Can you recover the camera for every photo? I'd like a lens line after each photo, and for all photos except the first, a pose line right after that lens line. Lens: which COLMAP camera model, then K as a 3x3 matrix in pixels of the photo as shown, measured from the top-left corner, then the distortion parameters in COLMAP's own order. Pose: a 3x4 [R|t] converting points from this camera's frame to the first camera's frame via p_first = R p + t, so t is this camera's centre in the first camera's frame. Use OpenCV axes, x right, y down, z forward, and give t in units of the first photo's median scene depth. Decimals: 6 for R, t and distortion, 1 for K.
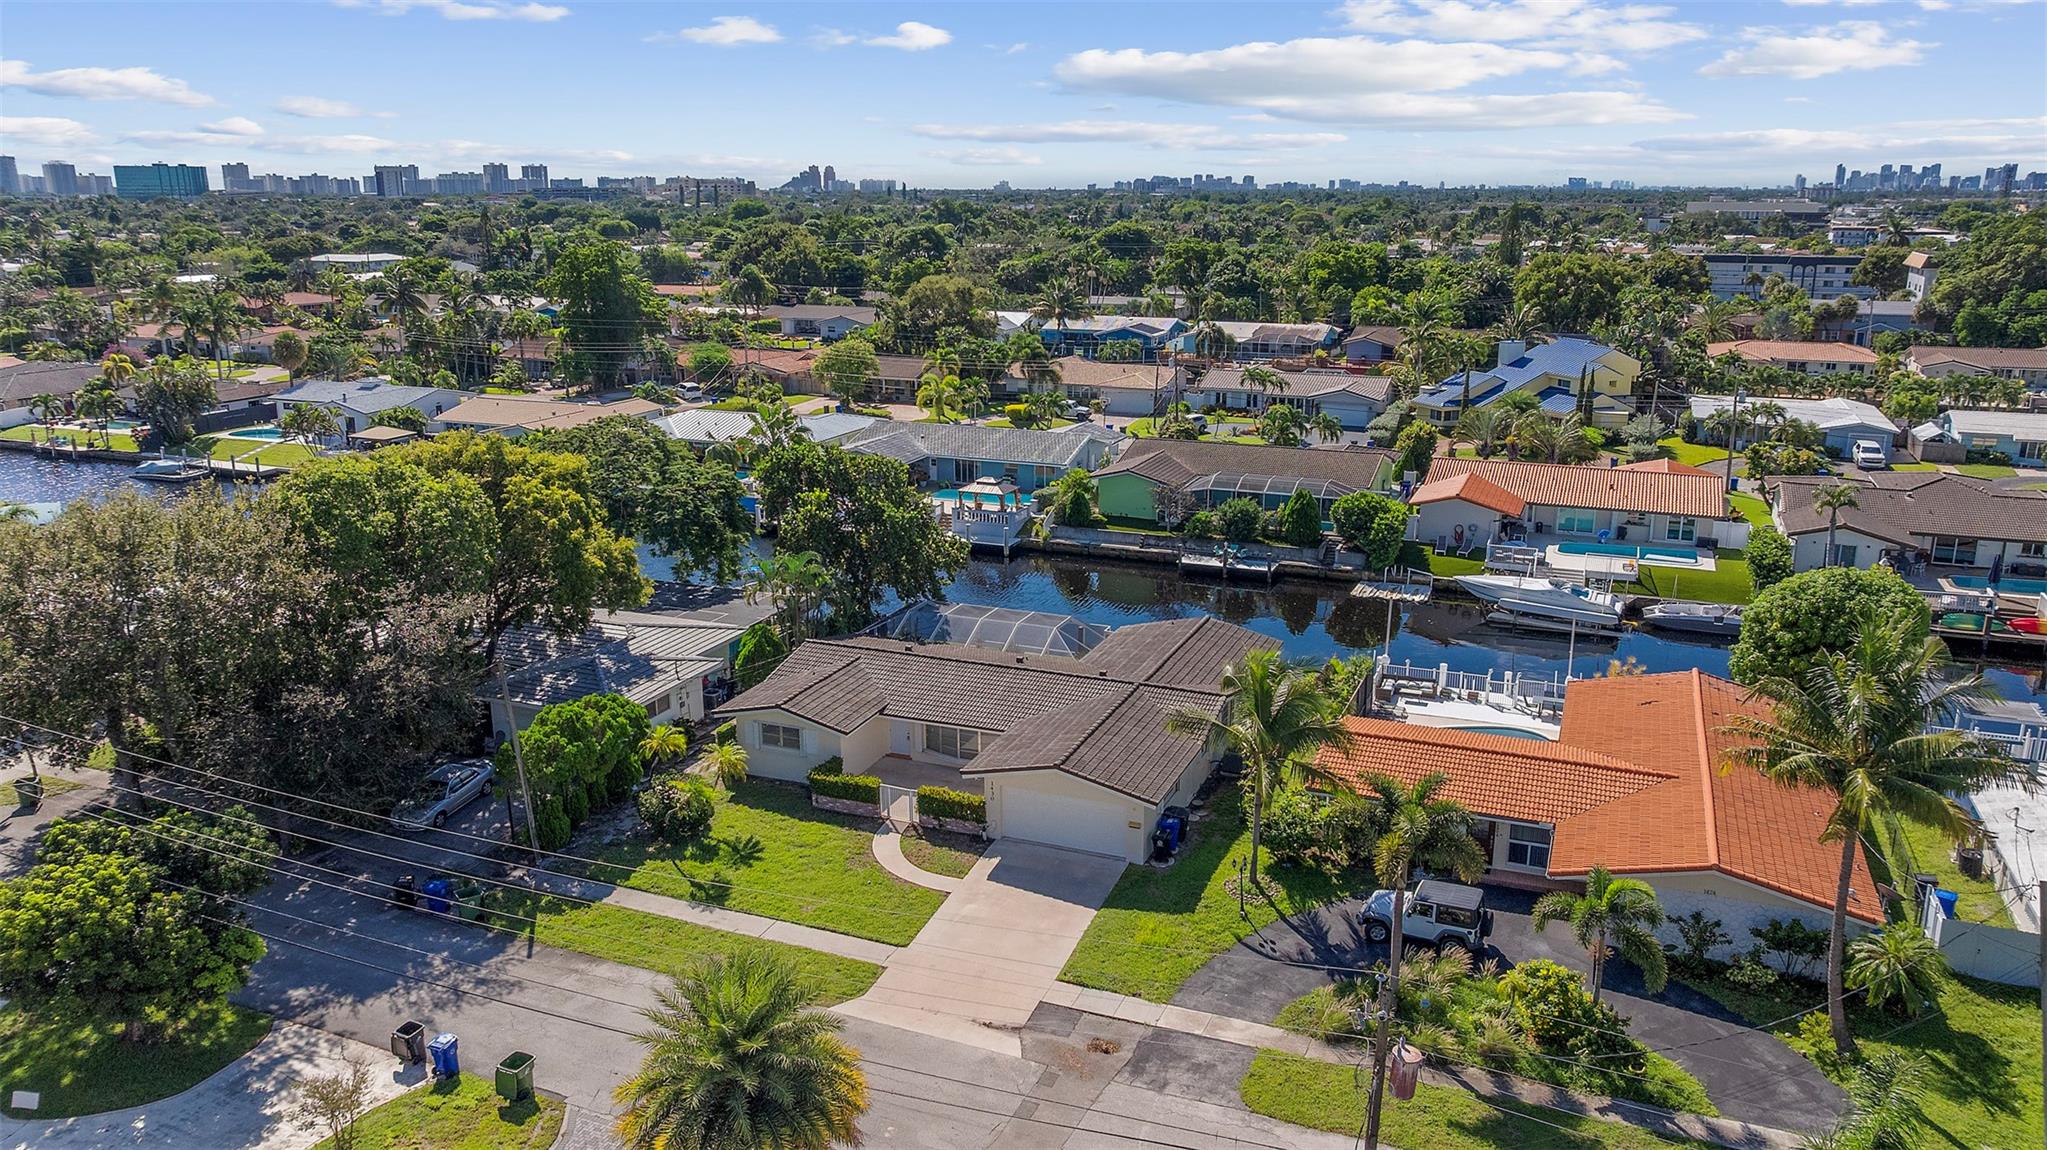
lens RADIAL K [[1446.8, 0, 1023.5], [0, 1446.8, 575.0], [0, 0, 1]] dist [-0.017559, 0.001146]
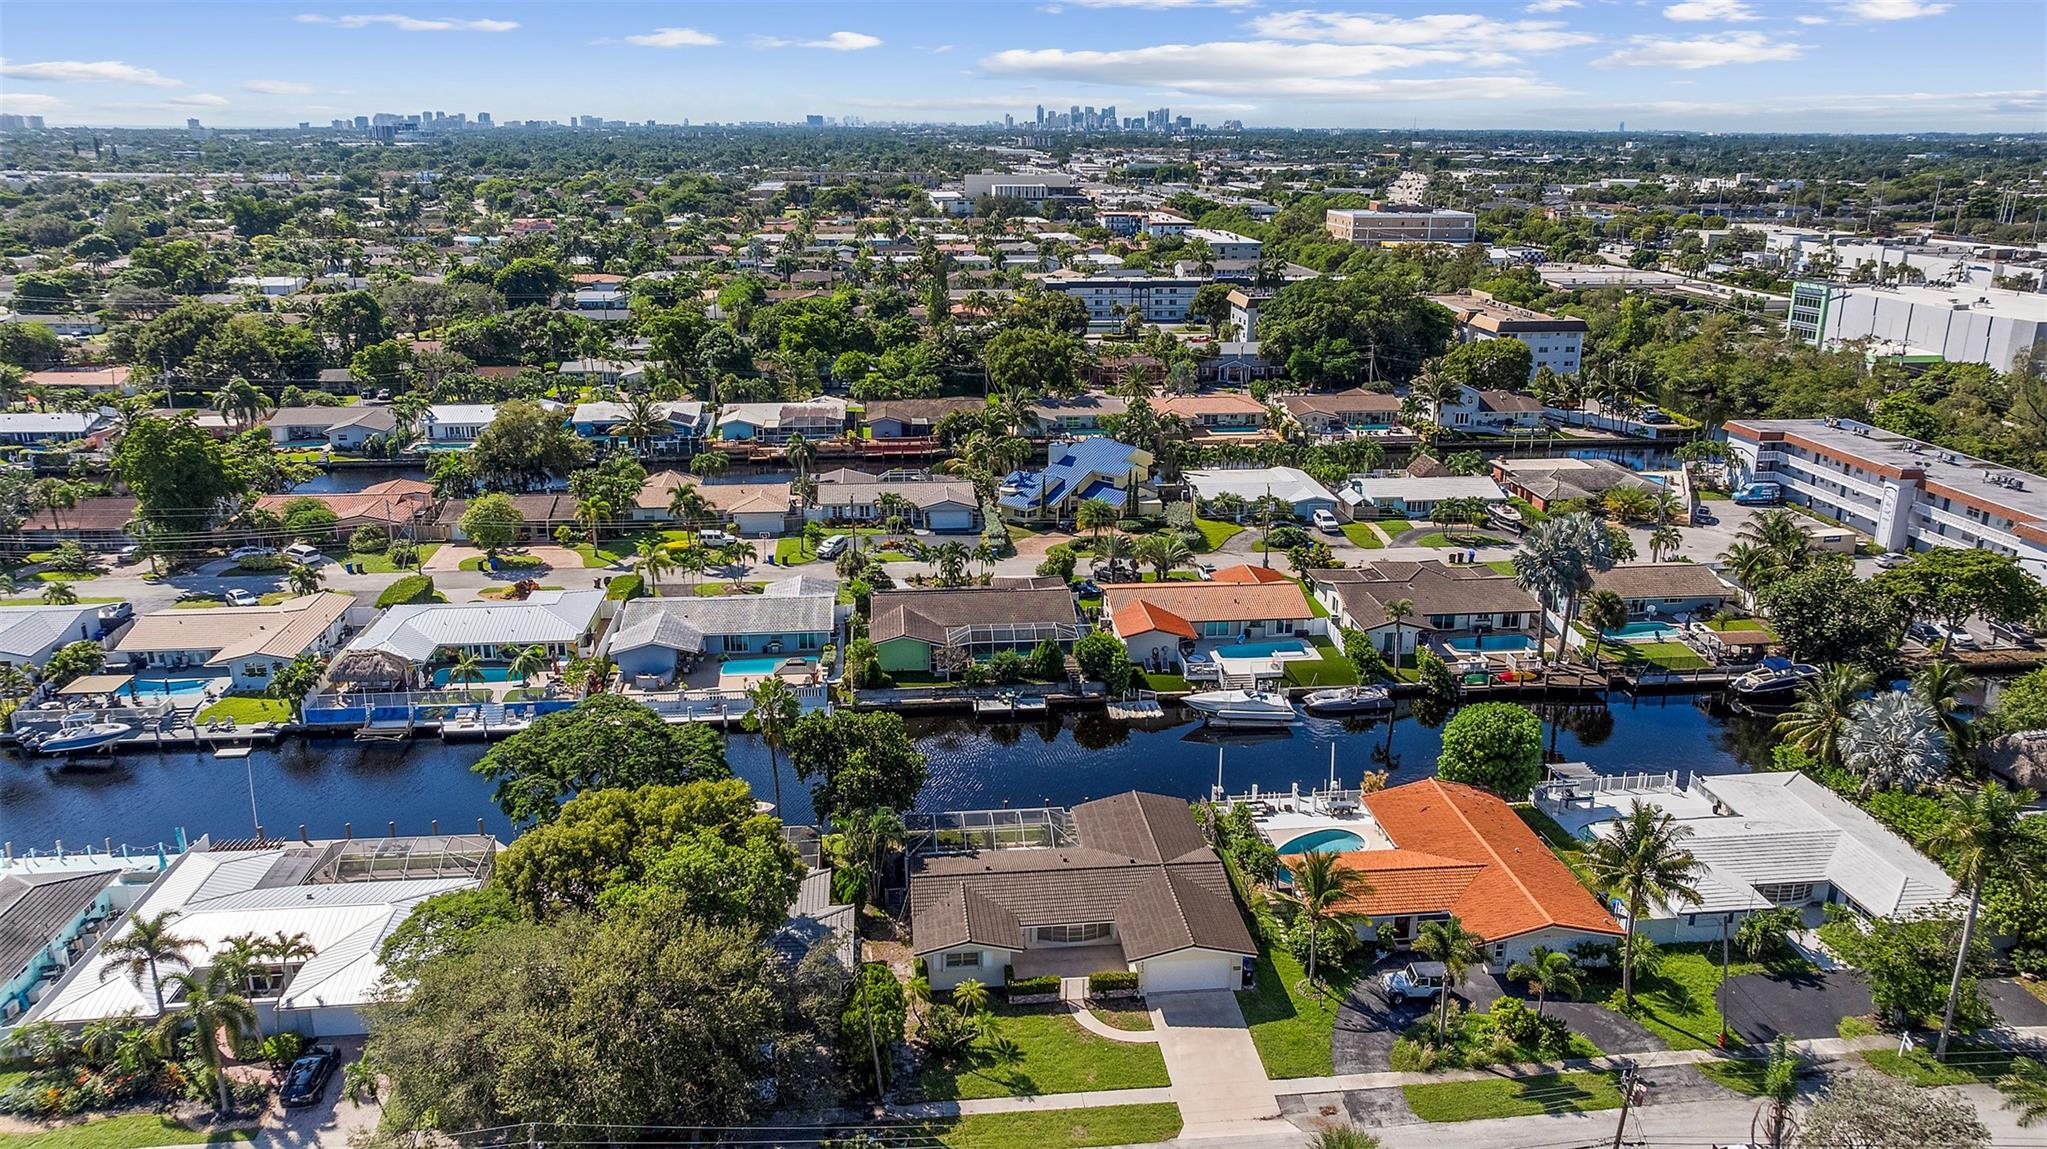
lens RADIAL K [[1446.8, 0, 1023.5], [0, 1446.8, 574.5], [0, 0, 1]] dist [-0.017559, 0.001146]
pose [[0.881427, -0.137333, 0.451913, -0.743615], [0.119446, 0.990507, 0.068037, -0.371957], [-0.456967, -0.005990, 0.889464, -0.304707]]
